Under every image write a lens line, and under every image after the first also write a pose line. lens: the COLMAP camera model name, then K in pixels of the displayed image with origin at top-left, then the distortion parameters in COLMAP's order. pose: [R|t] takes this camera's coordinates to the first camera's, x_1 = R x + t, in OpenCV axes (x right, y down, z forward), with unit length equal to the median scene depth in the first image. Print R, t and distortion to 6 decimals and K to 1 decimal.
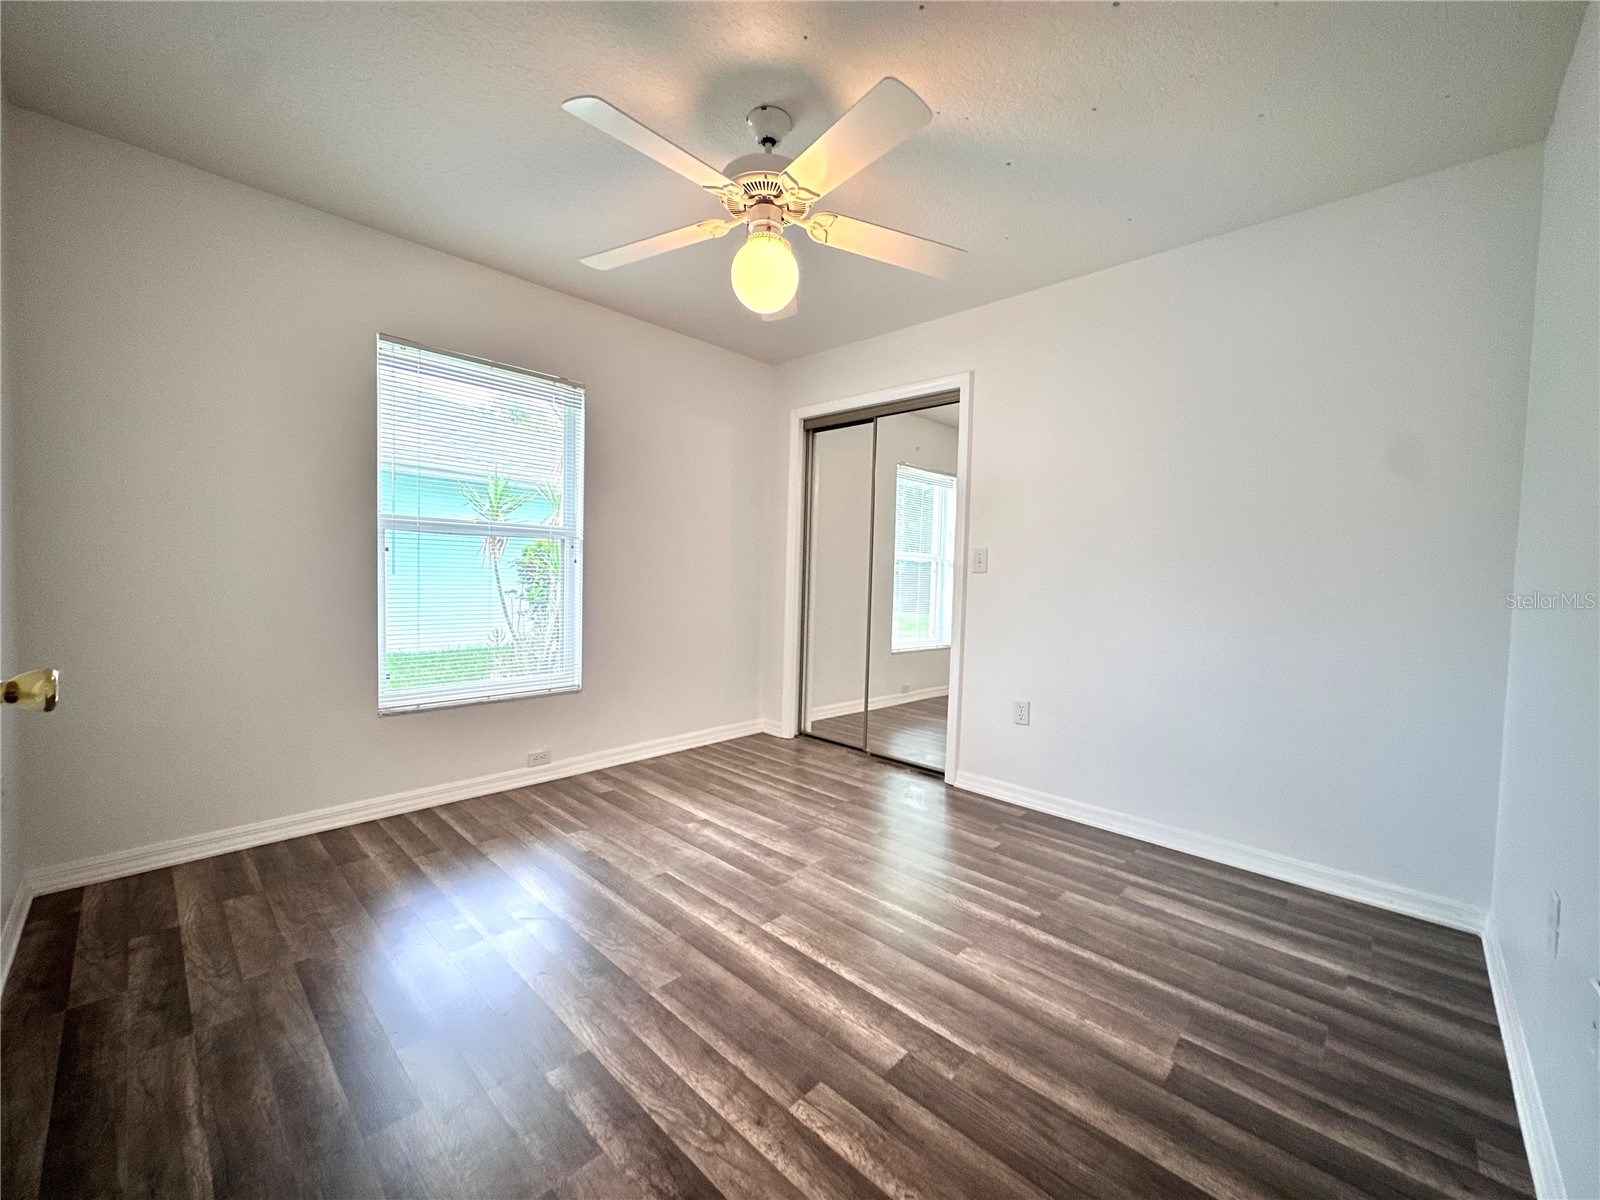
lens RADIAL K [[637.8, 0, 800.0], [0, 637.8, 600.0], [0, 0, 1]] dist [-0.000858, 0.000058]
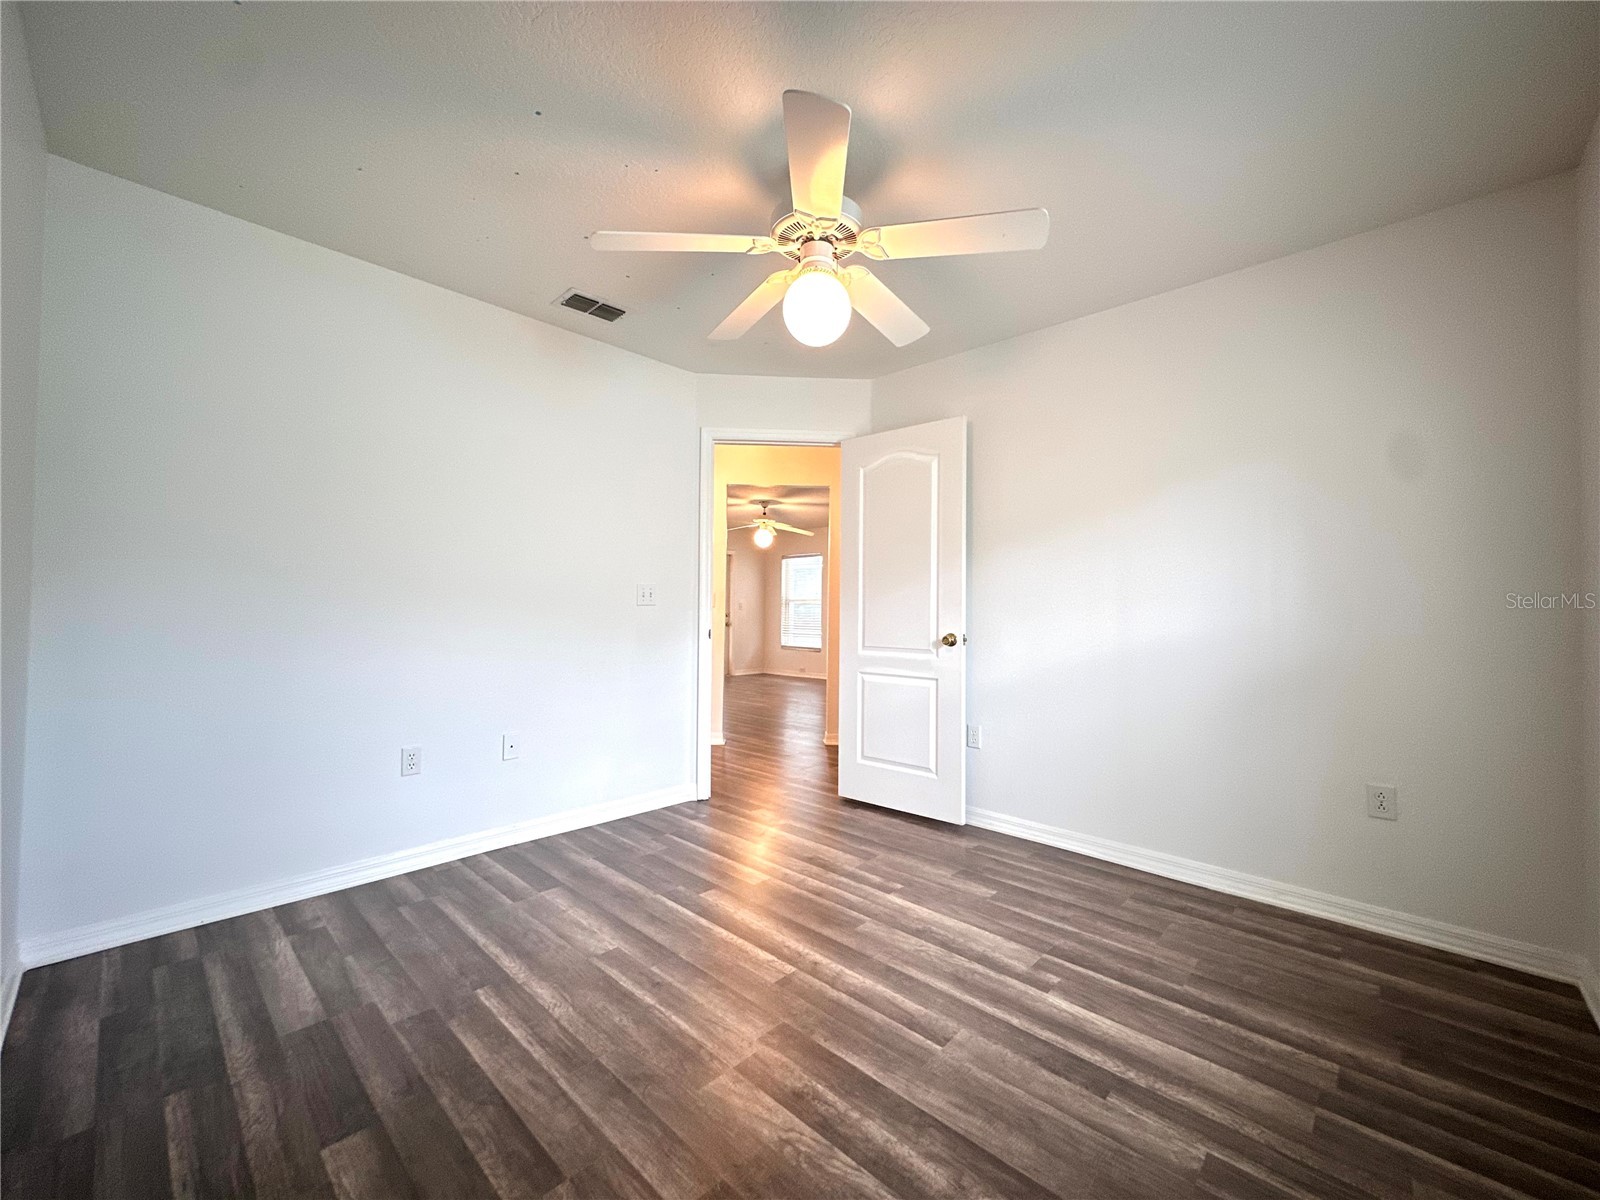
lens RADIAL K [[637.8, 0, 800.0], [0, 637.8, 600.0], [0, 0, 1]] dist [-0.000858, 0.000058]
pose [[-0.999246, -0.037613, -0.009616, -0.040851], [-0.037889, 0.998820, 0.030387, -0.096473], [0.008462, 0.030728, -0.999492, 2.193805]]
